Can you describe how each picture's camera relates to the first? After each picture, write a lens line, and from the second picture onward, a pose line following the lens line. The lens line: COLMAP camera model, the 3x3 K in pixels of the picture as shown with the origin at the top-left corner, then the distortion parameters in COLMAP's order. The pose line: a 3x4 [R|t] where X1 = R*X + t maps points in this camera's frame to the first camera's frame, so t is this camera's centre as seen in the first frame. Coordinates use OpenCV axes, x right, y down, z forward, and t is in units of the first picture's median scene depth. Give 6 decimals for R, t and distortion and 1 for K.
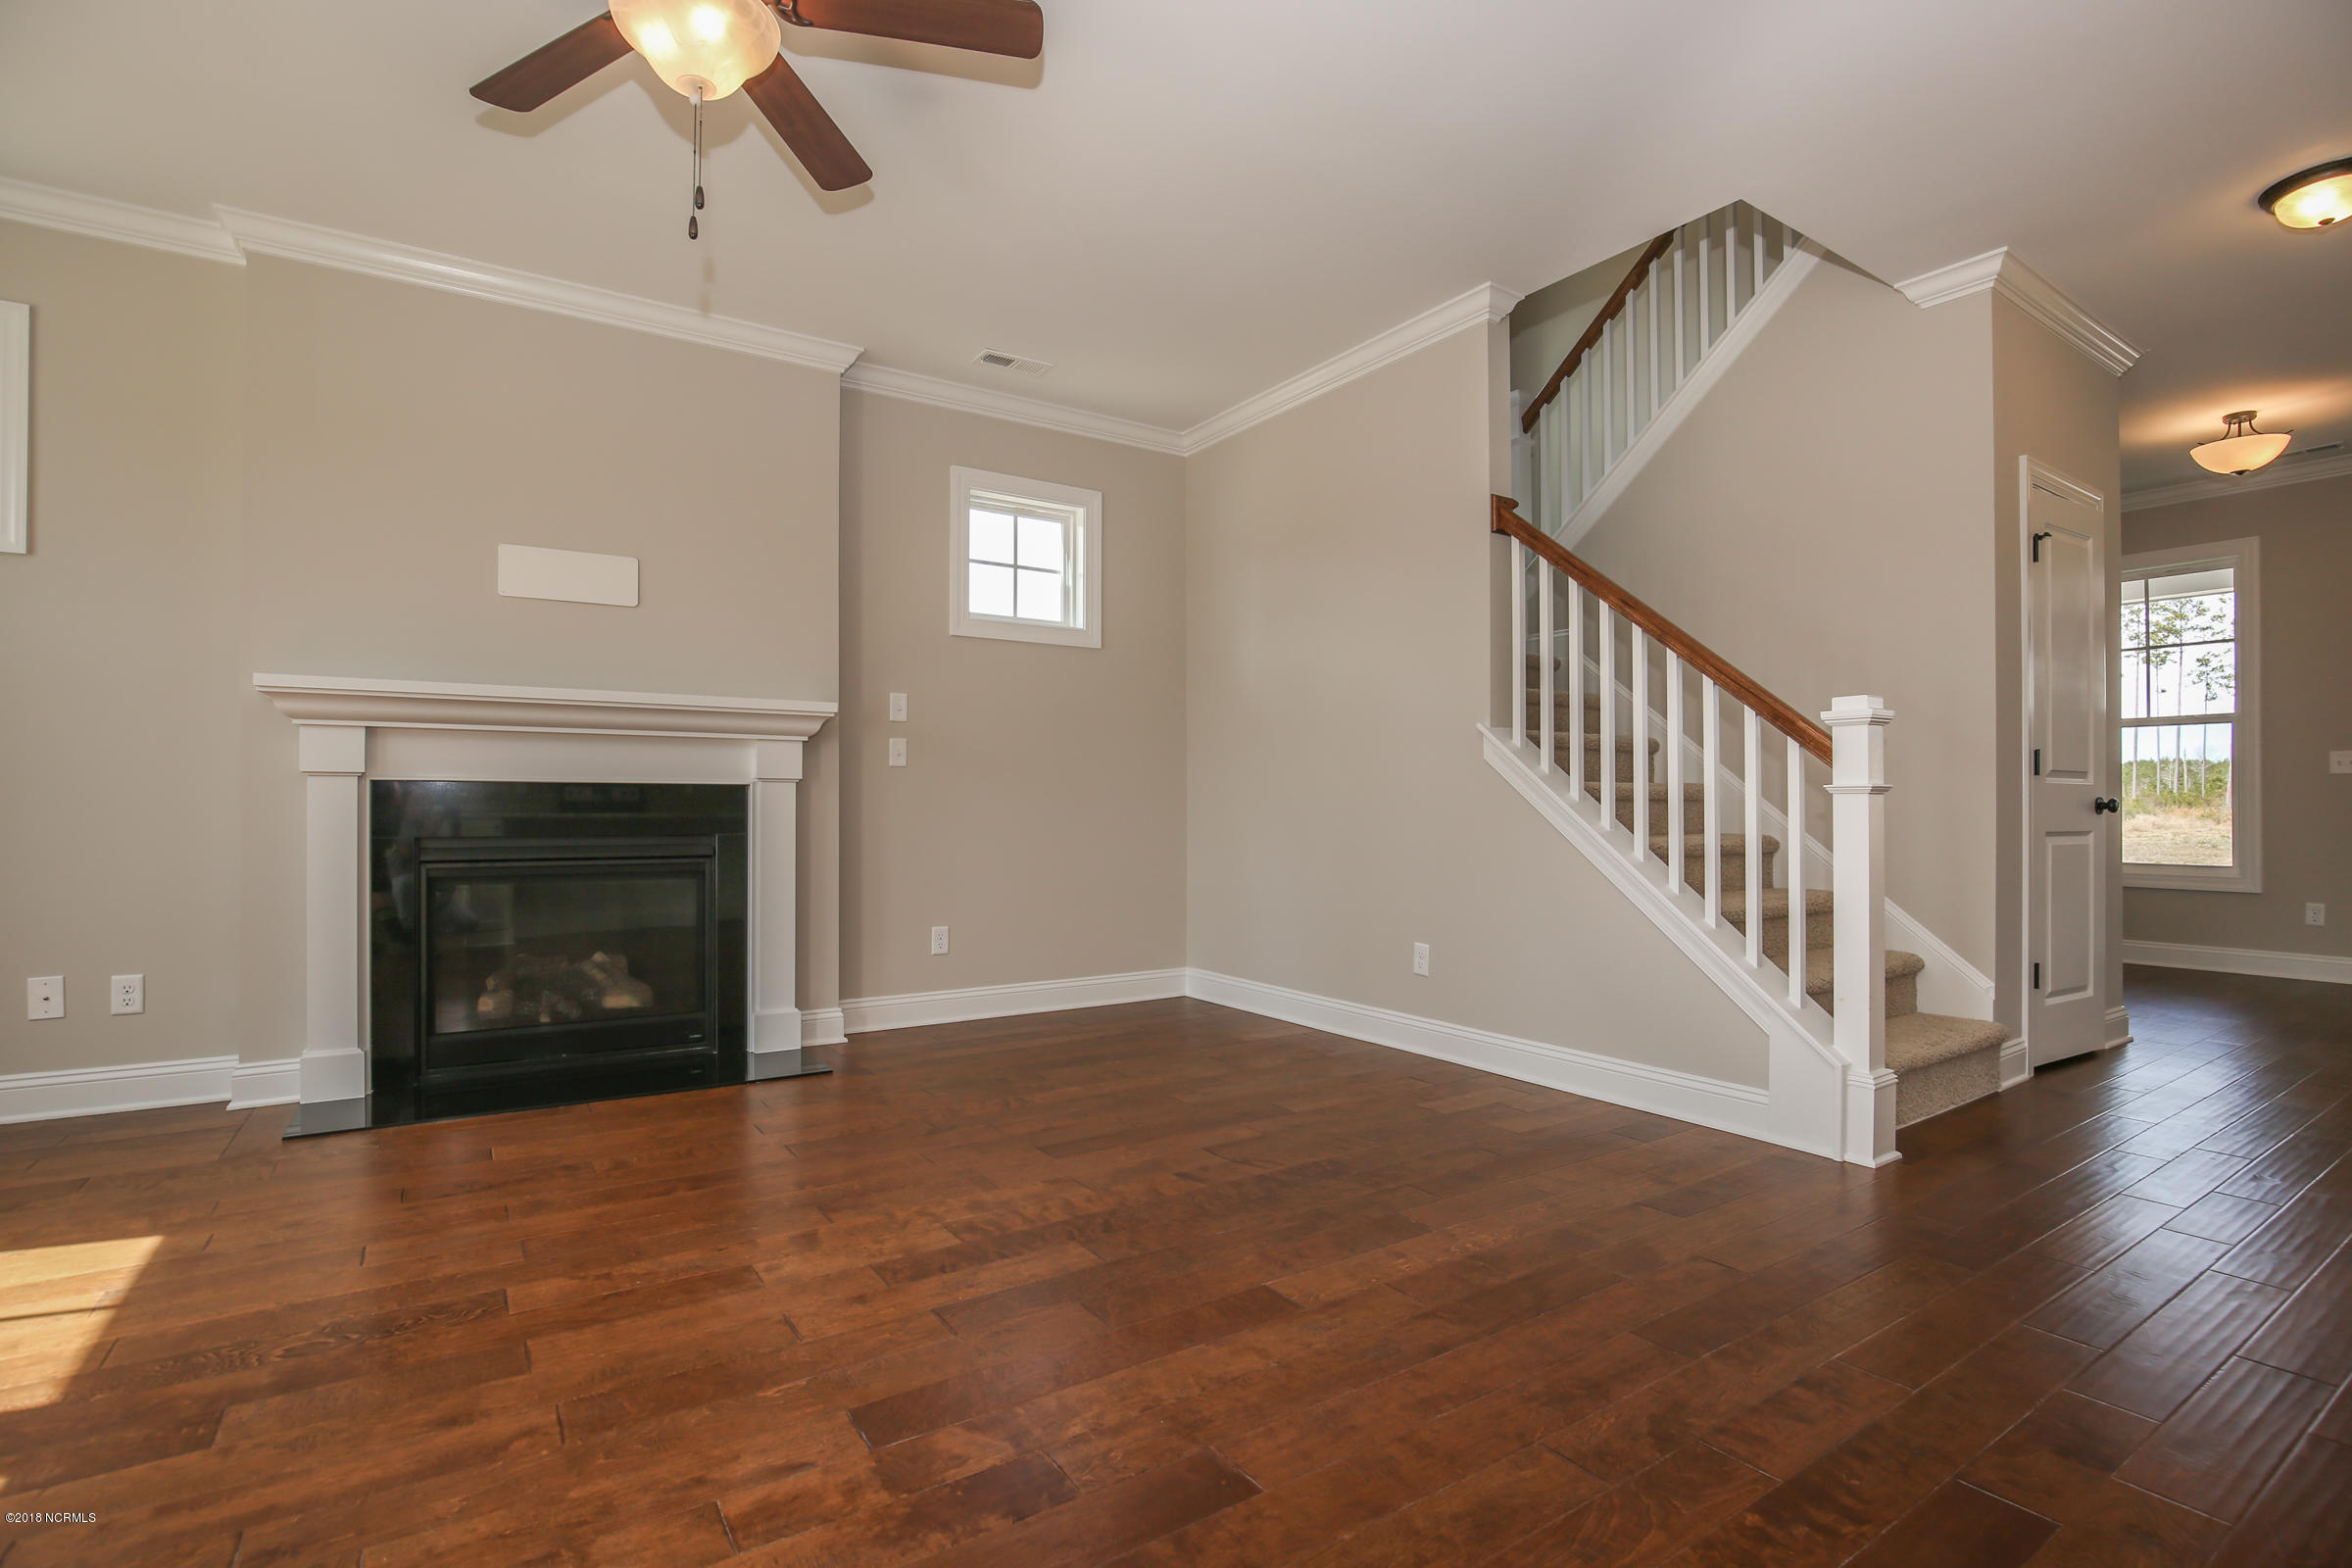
lens RADIAL K [[1126.5, 0, 1168.6], [0, 1126.5, 794.7], [0, 0, 1]] dist [-0.031620, 0.000707]
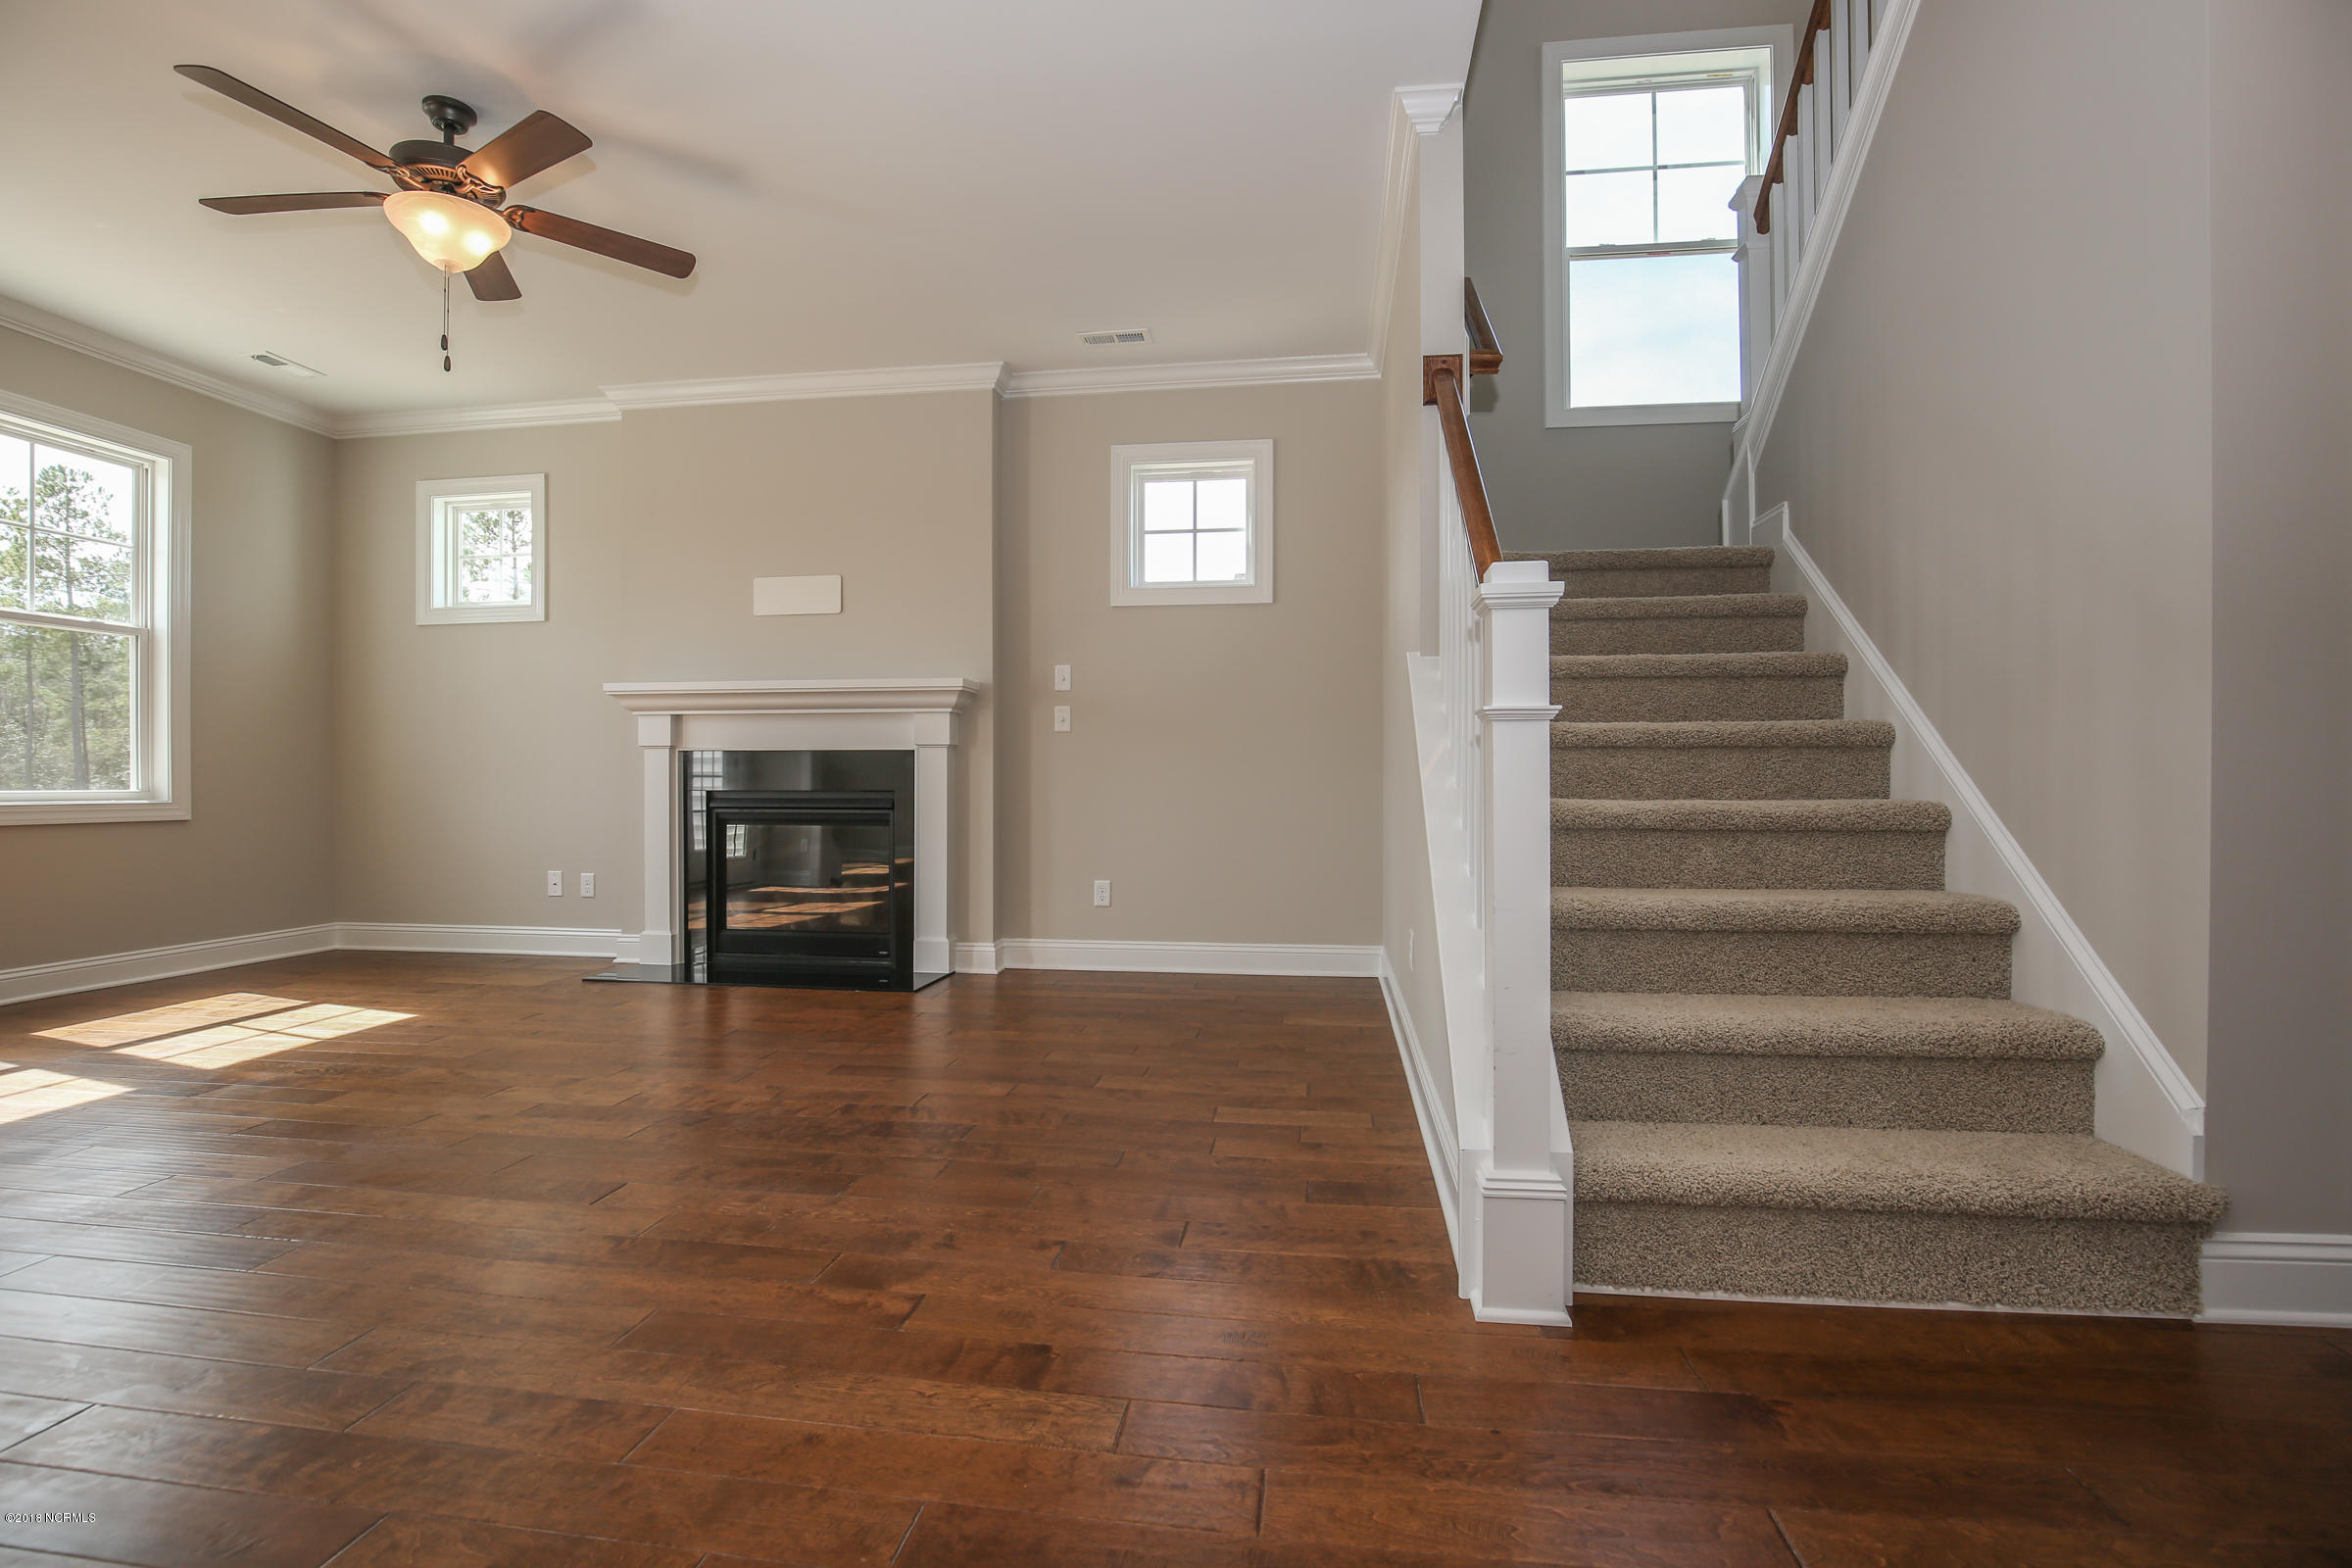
lens RADIAL K [[1125.4, 0, 1176.0], [0, 1125.4, 784.0], [0, 0, 1]] dist [-0.033892, 0.000642]
pose [[0.738002, 0.001086, -0.674797, 0.656698], [0.007557, 0.999923, 0.009874, 0.017721], [0.674756, -0.012386, 0.737937, 0.296471]]
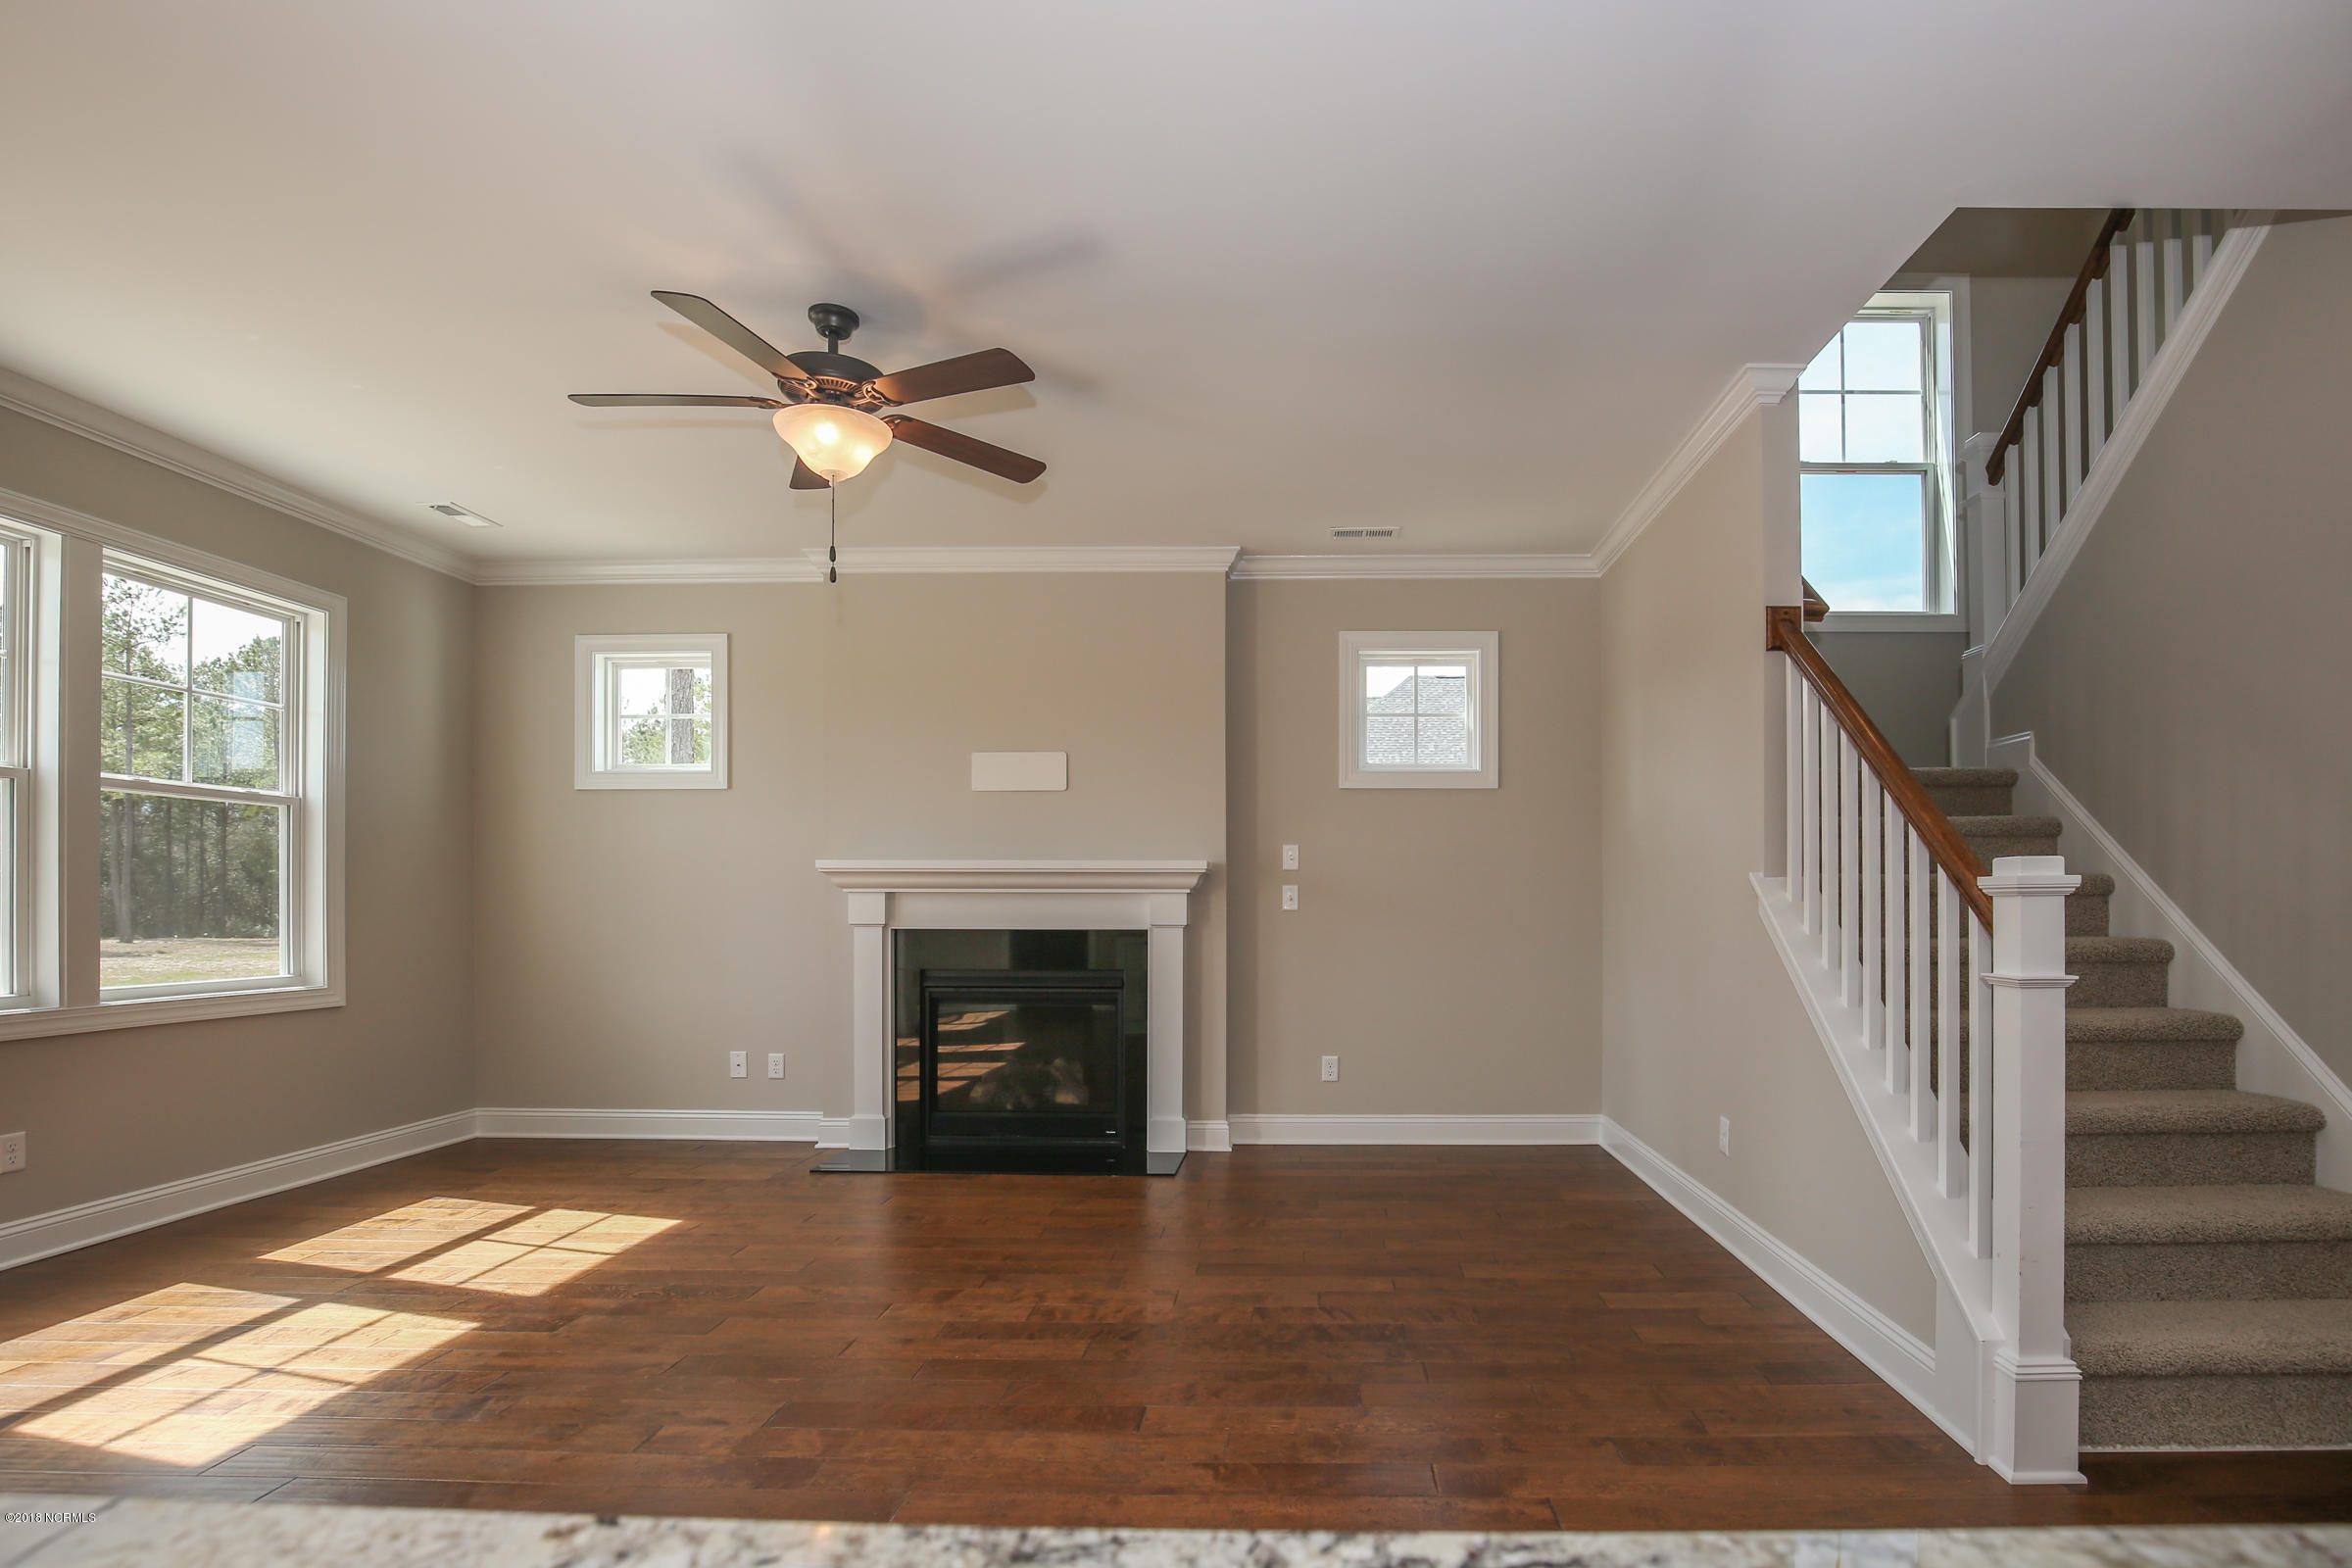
lens RADIAL K [[1169.4, 0, 1287.2], [0, 1169.4, 888.1], [0, 0, 1]] dist [-0.034958, 0.000967]
pose [[0.817512, -0.006827, -0.575872, 0.479696], [0.006869, 0.999974, -0.002104, -0.050222], [0.575871, -0.002236, 0.817537, 0.055497]]
